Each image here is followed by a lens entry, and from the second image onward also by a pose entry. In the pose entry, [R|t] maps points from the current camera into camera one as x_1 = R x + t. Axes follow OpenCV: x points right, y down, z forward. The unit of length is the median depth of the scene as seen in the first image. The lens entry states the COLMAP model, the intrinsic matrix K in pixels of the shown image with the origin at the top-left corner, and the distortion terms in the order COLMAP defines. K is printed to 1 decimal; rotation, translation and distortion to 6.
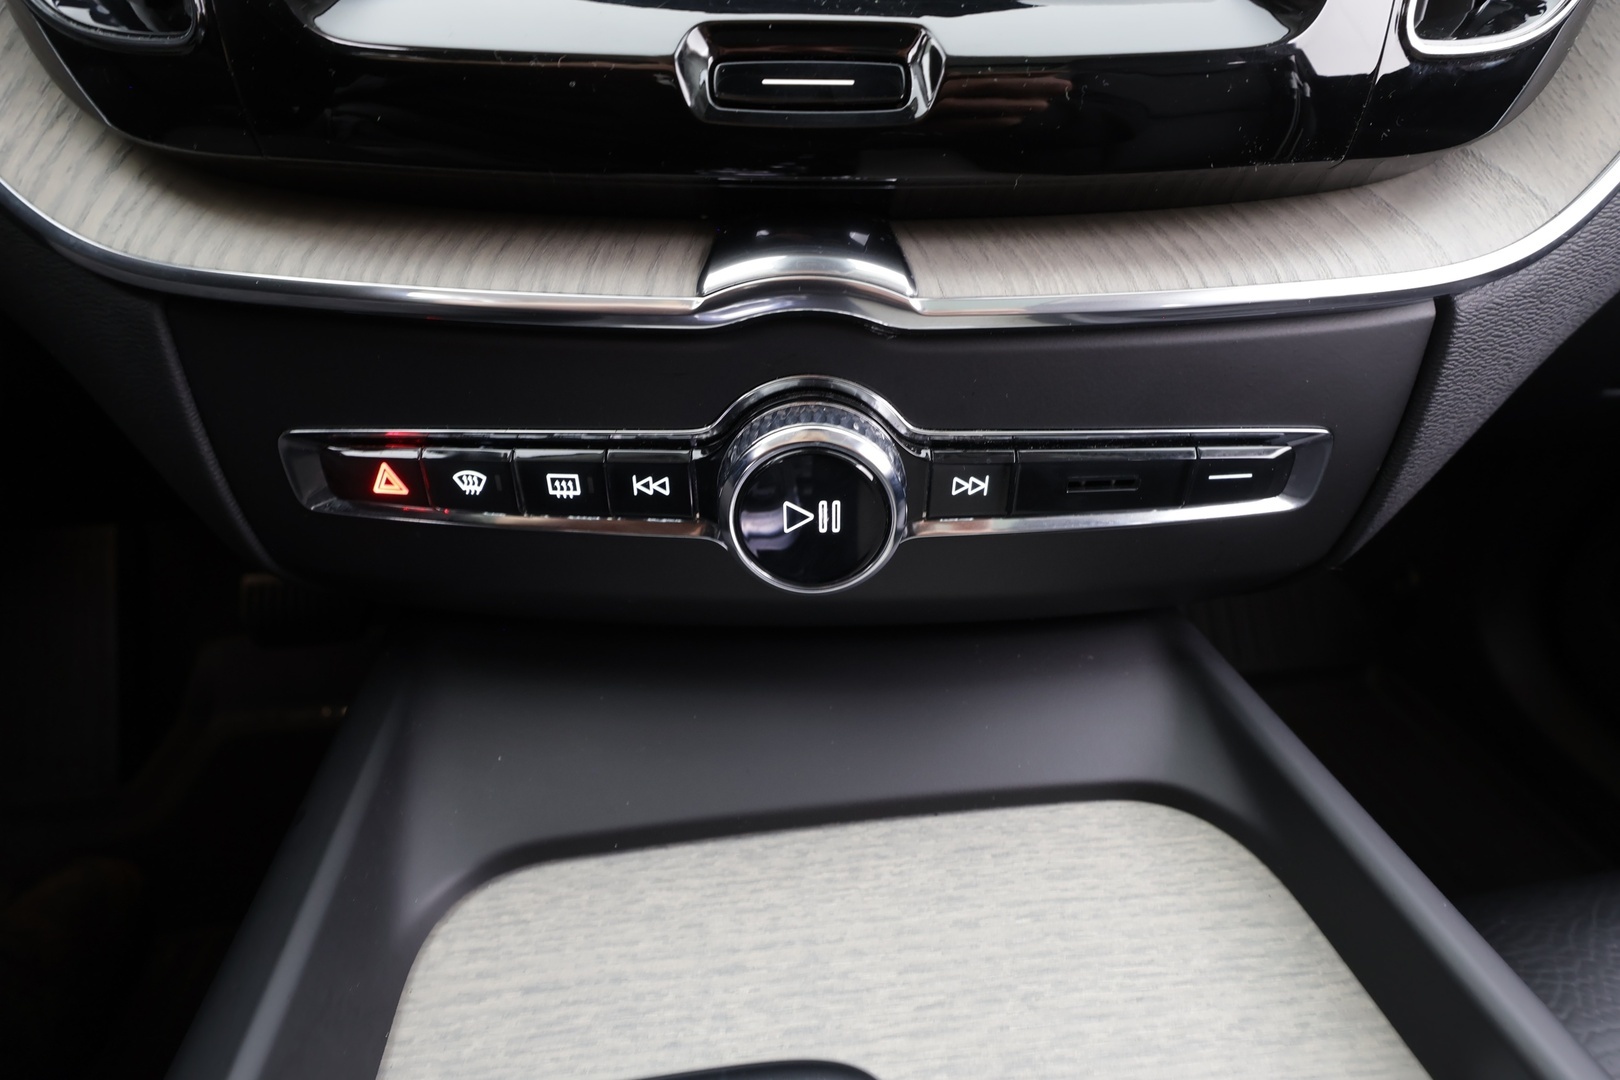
lens RADIAL K [[745.8, 0, 806.7], [0, 745.8, 539.9], [0, 0, 1]] dist [0.011556, 0.000570]
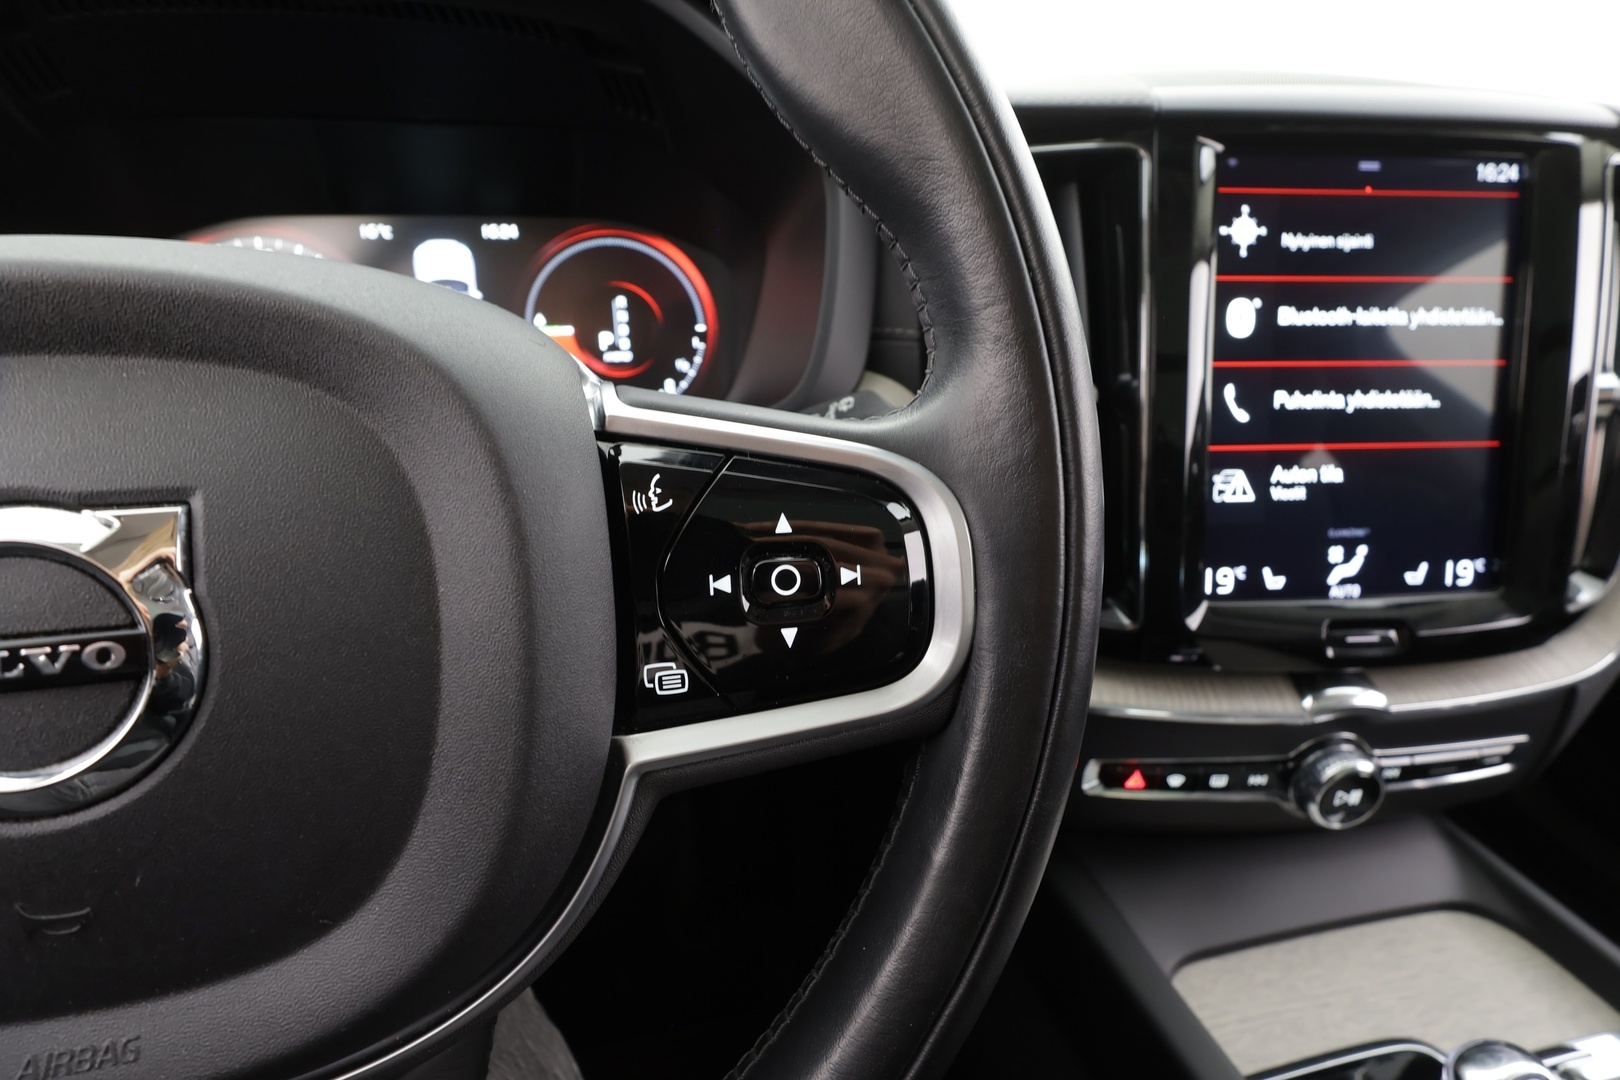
lens RADIAL K [[762.3, 0, 808.0], [0, 762.3, 530.7], [0, 0, 1]] dist [-0.002695, 0.002141]
pose [[0.996635, -0.023222, 0.078615, -1.748631], [0.031609, 0.993737, -0.107183, -0.623912], [-0.075633, 0.109308, 0.991126, -1.261562]]
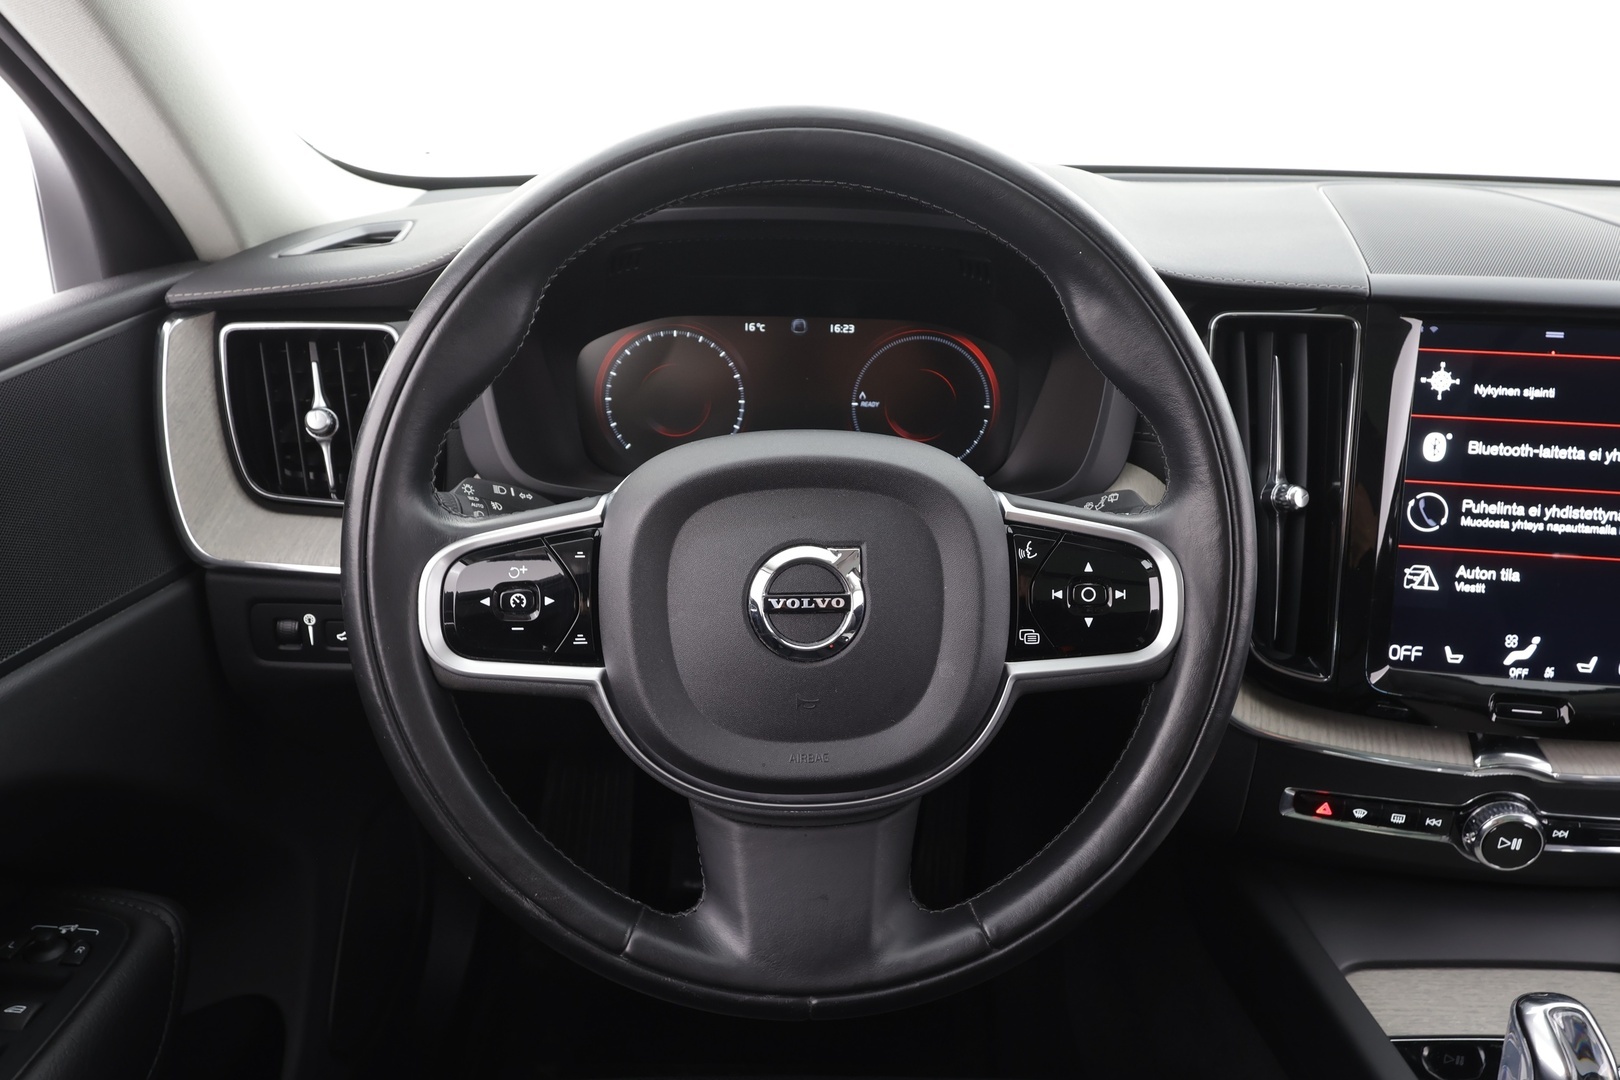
lens RADIAL K [[1045.2, 0, 813.5], [0, 1045.2, 544.3], [0, 0, 1]] dist [0.010724, -0.000059]
pose [[0.992412, 0.069030, -0.101749, -2.160828], [-0.083392, 0.985994, -0.144435, -0.334352], [0.090354, 0.151824, 0.984269, -3.151435]]
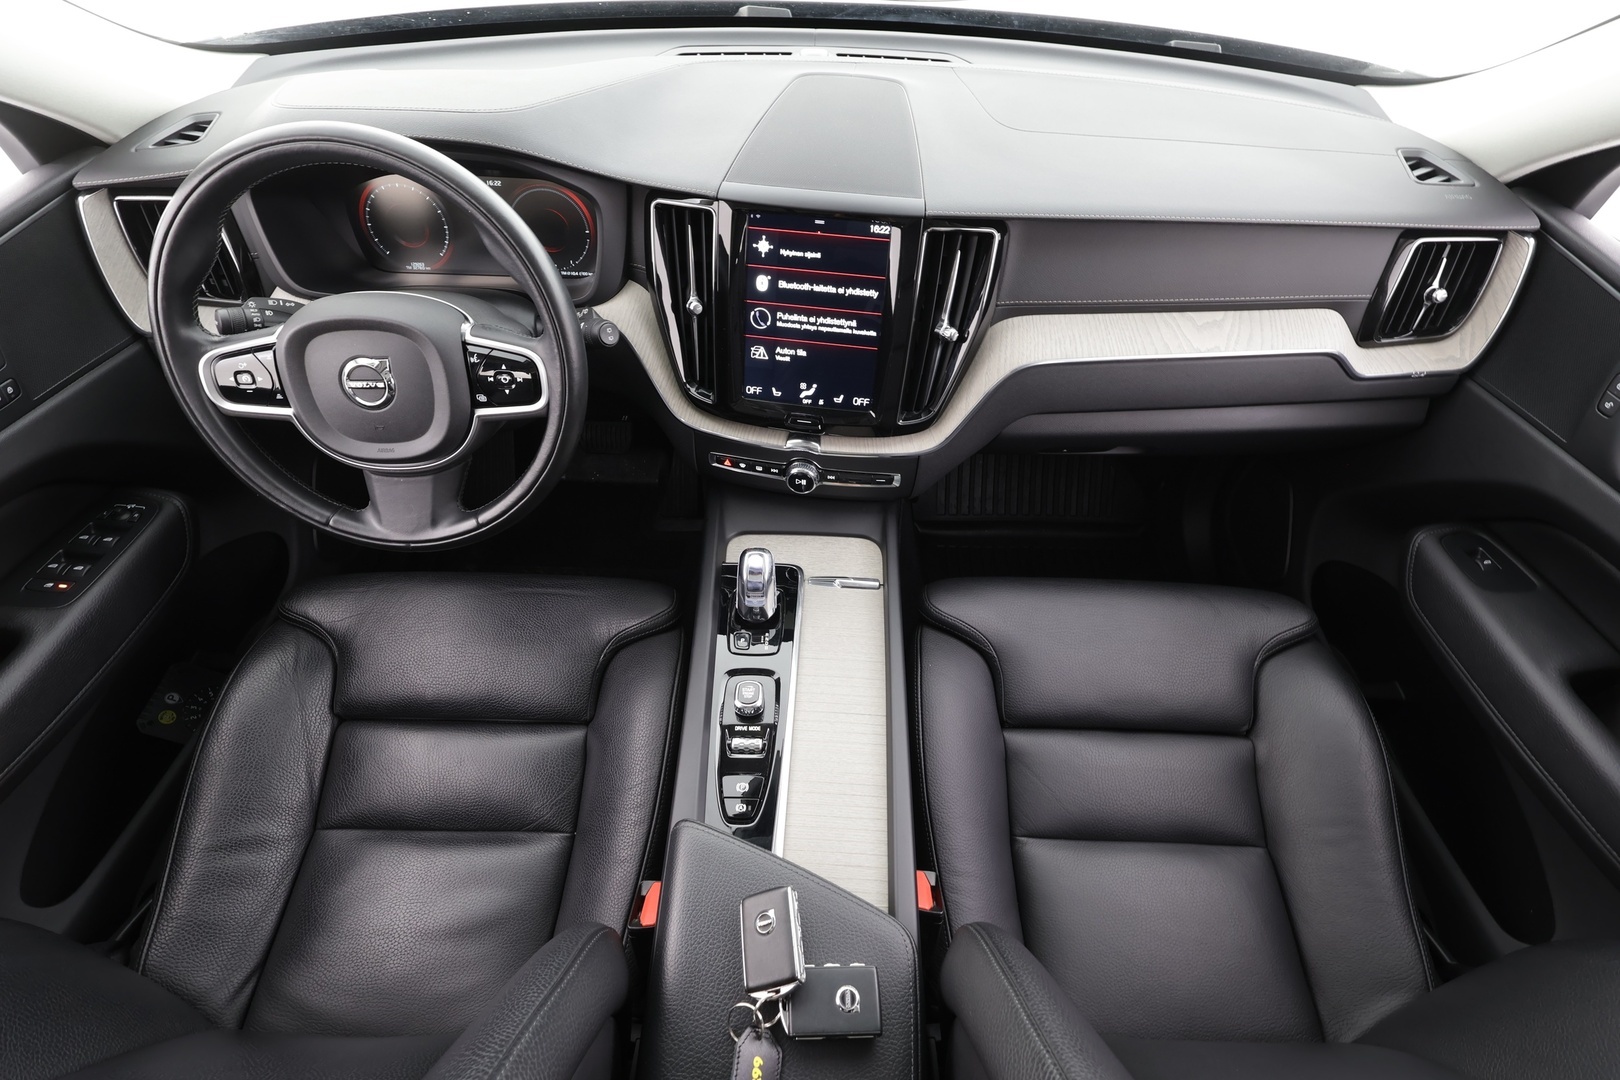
lens RADIAL K [[762.3, 0, 814.1], [0, 762.3, 544.0], [0, 0, 1]] dist [-0.002695, 0.002141]
pose [[0.988597, 0.127136, -0.080702, 0.628945], [-0.100245, 0.955532, 0.277324, -1.185320], [0.112371, -0.266072, 0.957381, -4.675434]]
